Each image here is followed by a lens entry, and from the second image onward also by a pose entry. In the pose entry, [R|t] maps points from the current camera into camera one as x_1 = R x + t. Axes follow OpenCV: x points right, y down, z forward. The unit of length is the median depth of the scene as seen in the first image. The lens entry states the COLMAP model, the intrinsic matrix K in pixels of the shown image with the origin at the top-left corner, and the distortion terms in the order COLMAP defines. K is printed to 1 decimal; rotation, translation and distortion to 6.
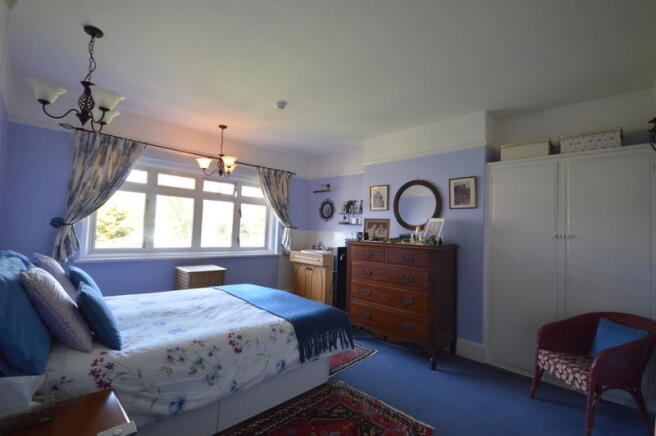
lens RADIAL K [[301.6, 0, 328.0], [0, 301.6, 218.0], [0, 0, 1]] dist [-0.000830, -0.000098]
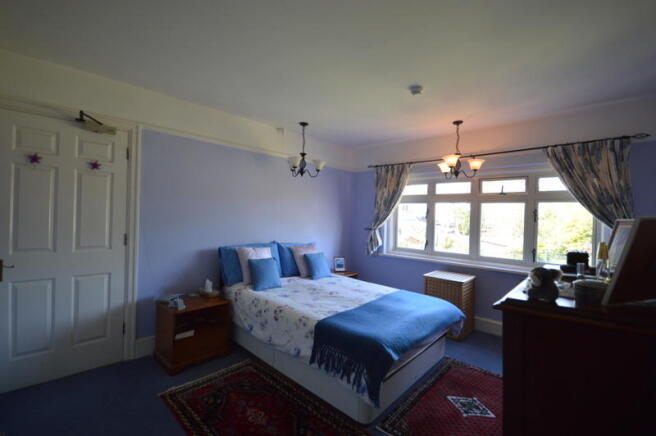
lens RADIAL K [[301.6, 0, 328.0], [0, 301.6, 218.0], [0, 0, 1]] dist [-0.000830, -0.000098]
pose [[-0.004958, -0.024537, -0.999687, 0.595179], [0.016658, 0.999558, -0.024616, -0.000203], [0.999849, -0.016775, -0.004547, 0.654471]]
